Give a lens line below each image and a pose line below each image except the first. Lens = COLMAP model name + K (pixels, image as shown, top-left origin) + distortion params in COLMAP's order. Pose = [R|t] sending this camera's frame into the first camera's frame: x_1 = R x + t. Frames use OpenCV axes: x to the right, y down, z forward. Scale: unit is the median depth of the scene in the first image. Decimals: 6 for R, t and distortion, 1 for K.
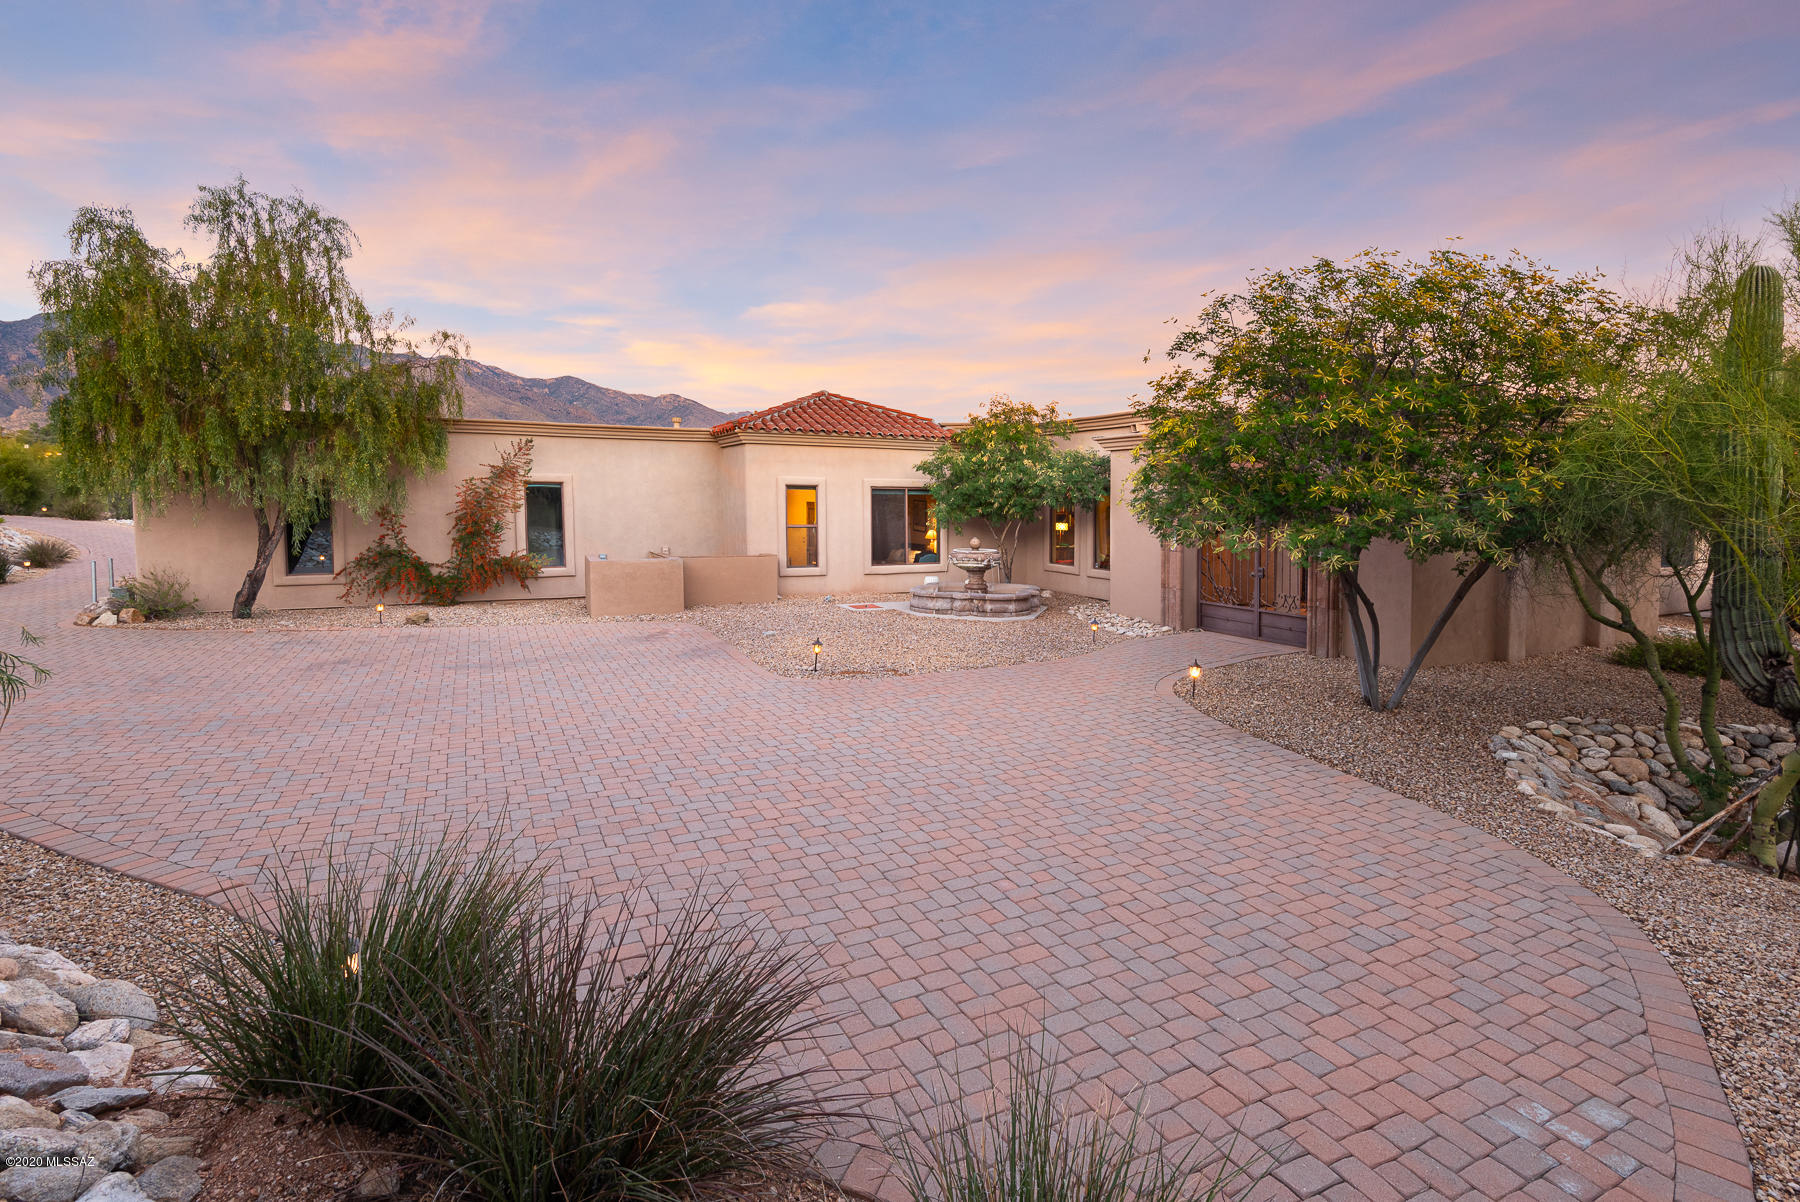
lens RADIAL K [[832.7, 0, 900.0], [0, 832.7, 601.0], [0, 0, 1]] dist [-0.000018, -0.000002]
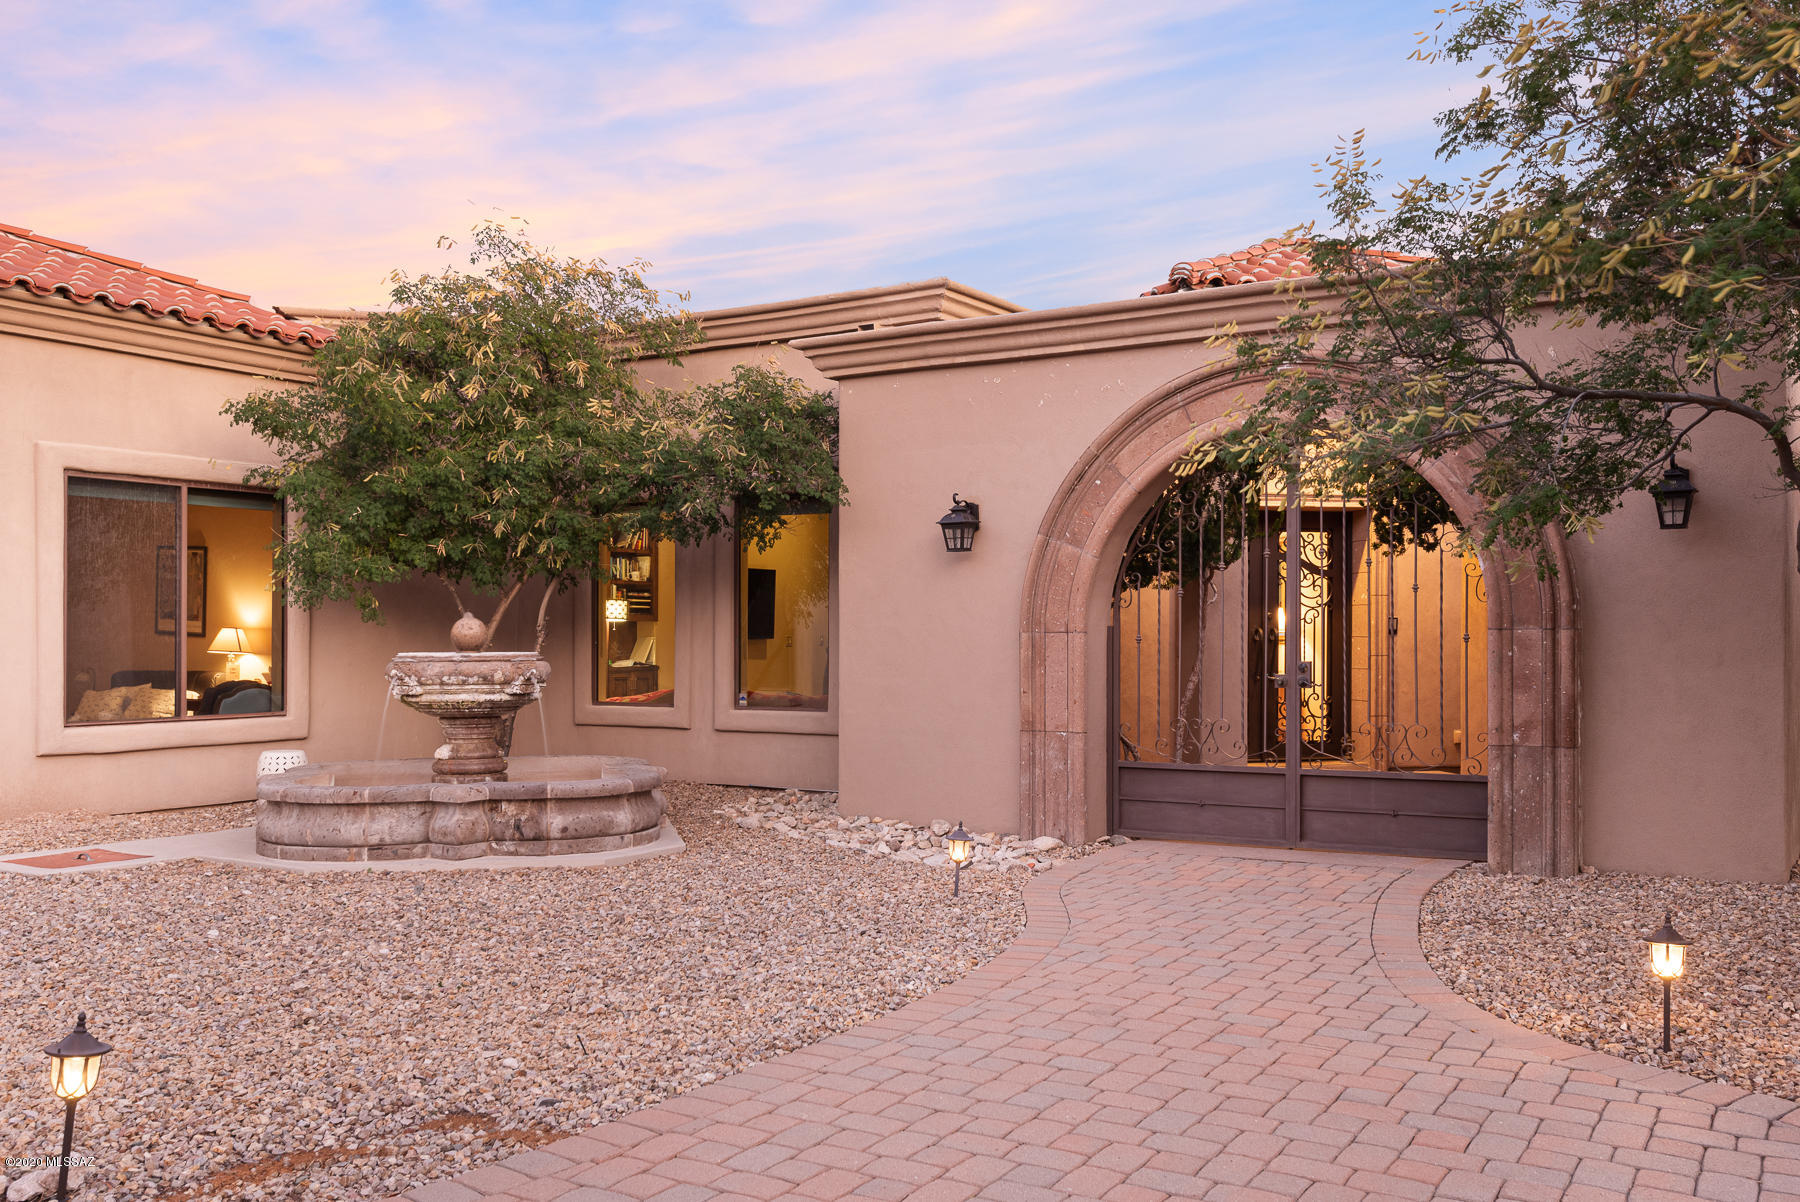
lens RADIAL K [[1500.5, 0, 902.0], [0, 1500.5, 633.8], [0, 0, 1]] dist [0.002872, 0.002819]
pose [[0.837216, -0.005080, 0.546848, -0.087420], [0.075316, 0.991499, -0.106097, 0.006244], [-0.541661, 0.130013, 0.830482, 0.414712]]
